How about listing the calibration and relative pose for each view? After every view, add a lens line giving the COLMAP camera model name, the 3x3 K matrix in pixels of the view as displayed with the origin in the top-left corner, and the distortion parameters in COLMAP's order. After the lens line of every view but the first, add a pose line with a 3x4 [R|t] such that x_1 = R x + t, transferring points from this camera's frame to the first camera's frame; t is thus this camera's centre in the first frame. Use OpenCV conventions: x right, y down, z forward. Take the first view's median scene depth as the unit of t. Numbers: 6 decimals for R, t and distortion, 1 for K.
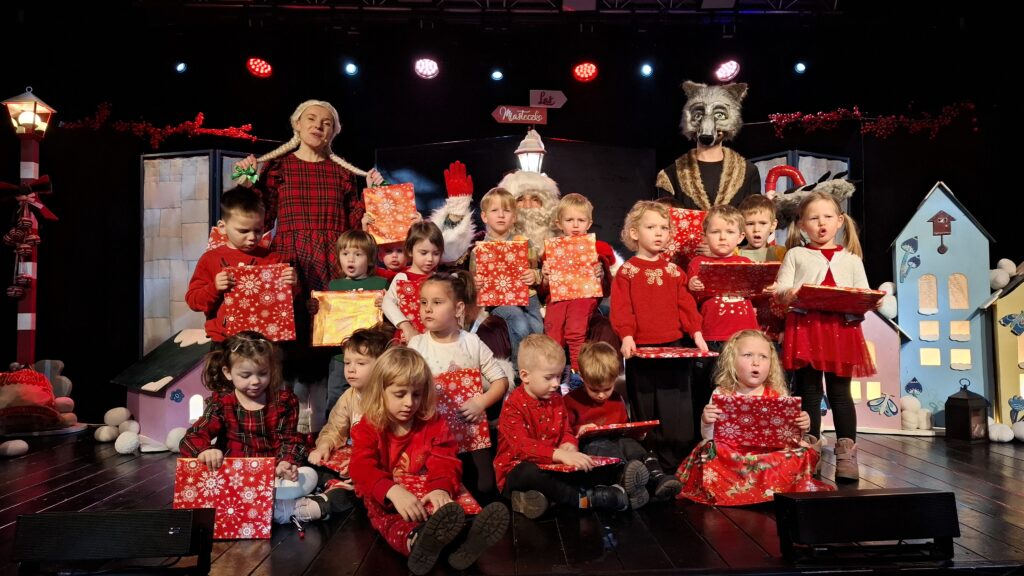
lens RADIAL K [[690.4, 0, 544.1], [0, 690.4, 286.5], [0, 0, 1]] dist [0.054730, -0.050192]
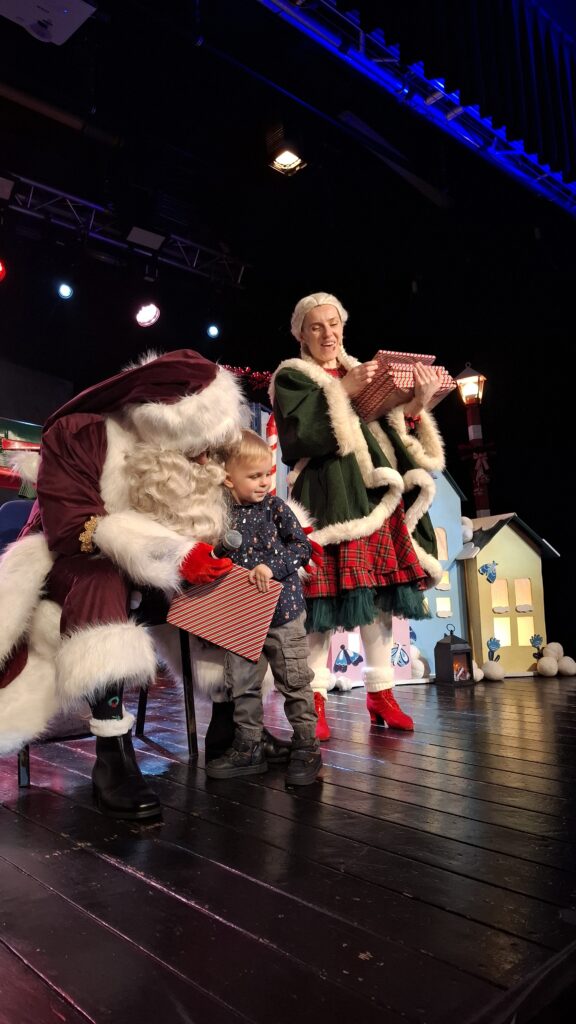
lens RADIAL K [[690.4, 0, 283.6], [0, 690.4, 516.8], [0, 0, 1]] dist [0.054730, -0.050192]
pose [[0.782478, 0.057057, 0.620059, -0.256294], [-0.007656, 0.996599, -0.082045, 0.053605], [-0.622632, 0.059451, 0.780253, 0.307560]]
